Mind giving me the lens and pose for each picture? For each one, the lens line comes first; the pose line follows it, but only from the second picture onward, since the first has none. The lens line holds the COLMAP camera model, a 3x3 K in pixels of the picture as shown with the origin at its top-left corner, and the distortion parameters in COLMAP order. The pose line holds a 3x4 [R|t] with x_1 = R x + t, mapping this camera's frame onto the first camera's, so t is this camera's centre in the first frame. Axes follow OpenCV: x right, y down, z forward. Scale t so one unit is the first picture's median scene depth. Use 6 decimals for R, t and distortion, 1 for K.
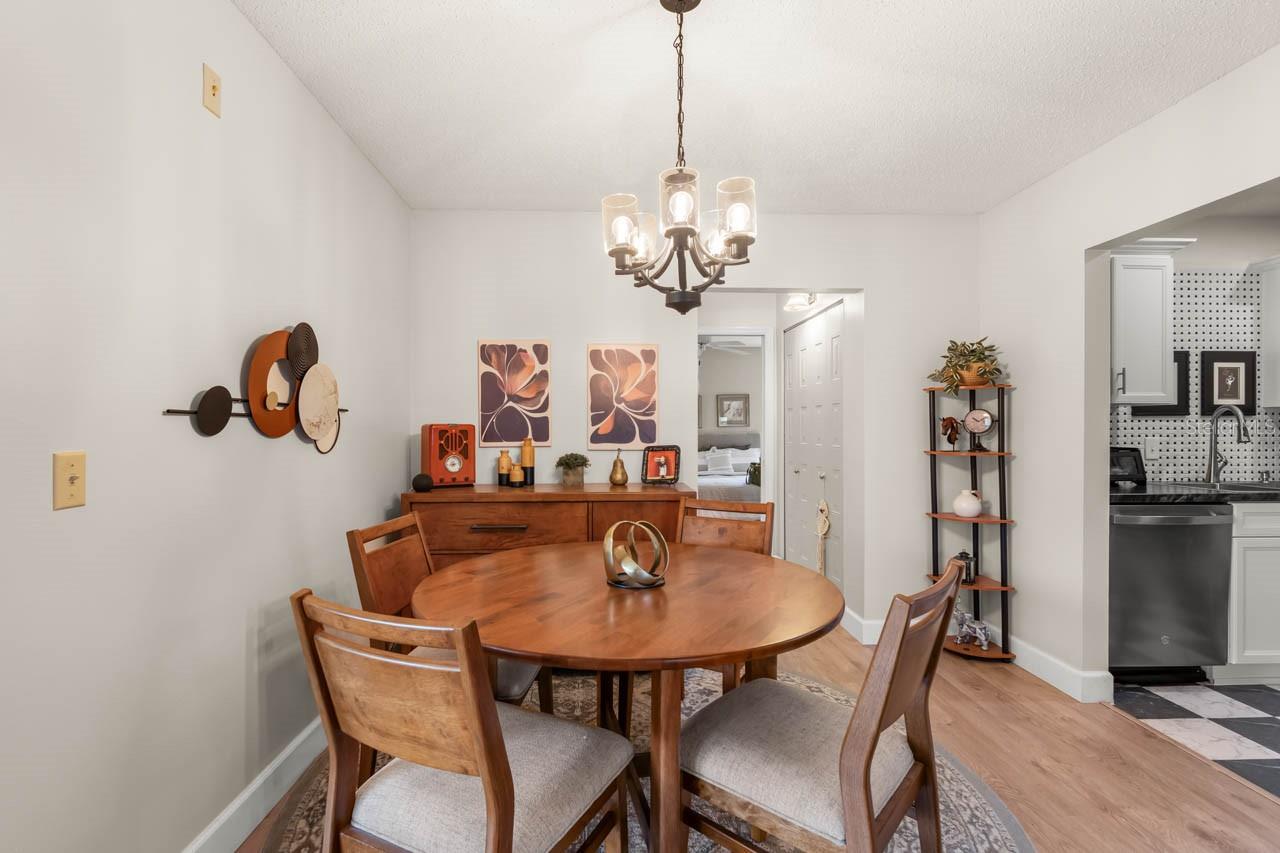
lens RADIAL K [[580.2, 0, 629.6], [0, 580.2, 428.3], [0, 0, 1]] dist [0.003783, -0.001225]
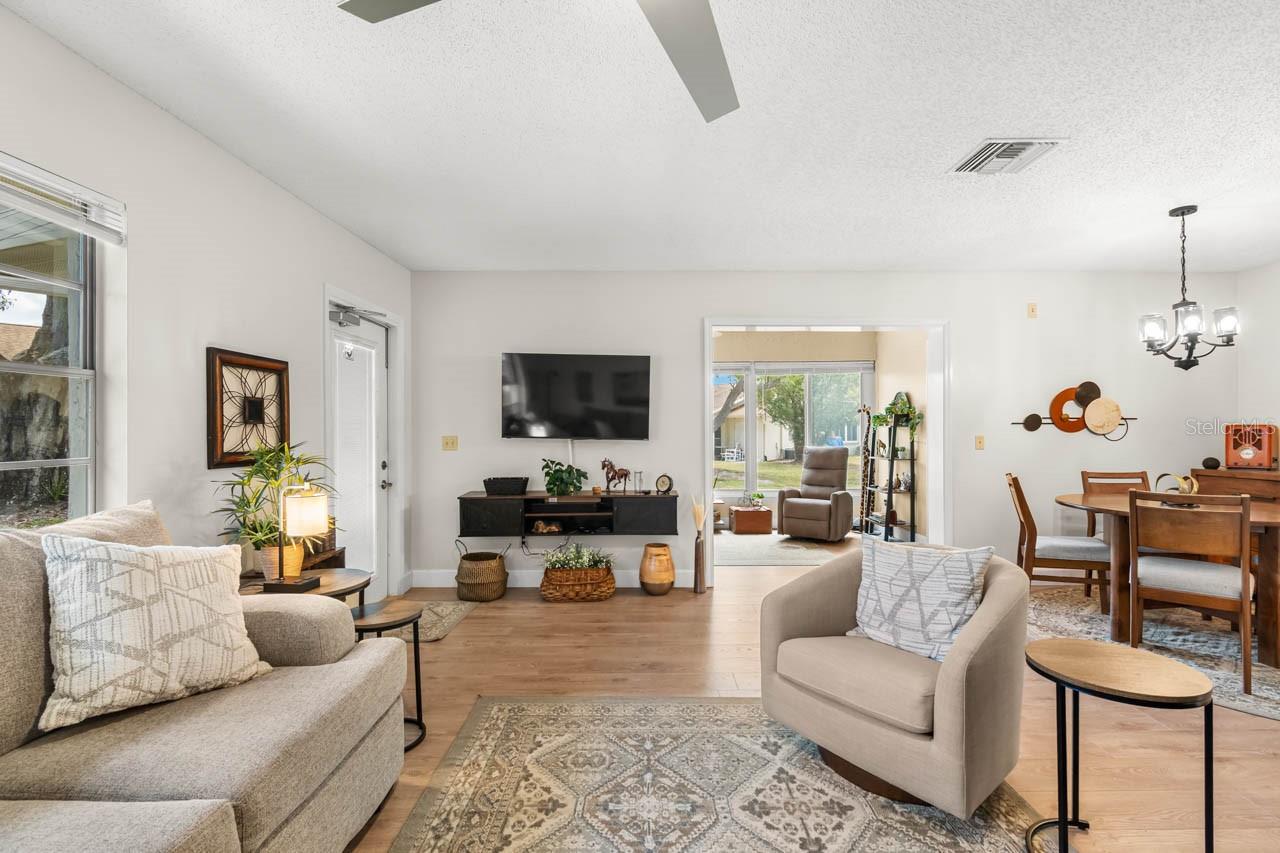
lens RADIAL K [[571.3, 0, 657.3], [0, 571.3, 432.6], [0, 0, 1]] dist [0.002309, -0.000182]
pose [[-0.016749, 0.001650, -0.999858, 1.038104], [0.002843, 0.999995, 0.001603, 0.004733], [0.999856, -0.002815, -0.016753, -0.387314]]
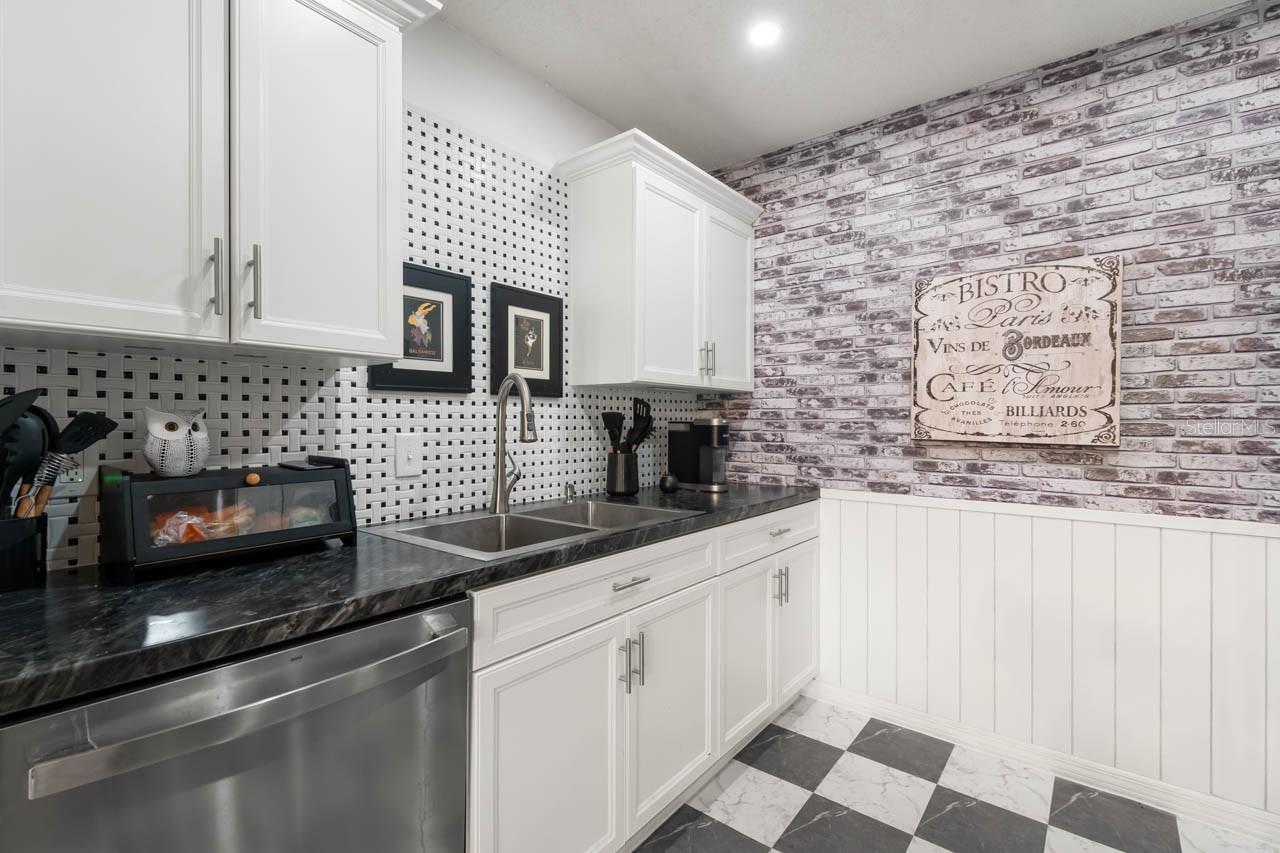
lens RADIAL K [[590.2, 0, 615.0], [0, 590.2, 422.3], [0, 0, 1]] dist [0.006628, -0.004683]
pose [[0.680563, 0.001546, 0.732687, 0.668811], [-0.002832, 0.999996, 0.000520, 0.005186], [-0.732684, -0.002429, 0.680565, 0.536264]]
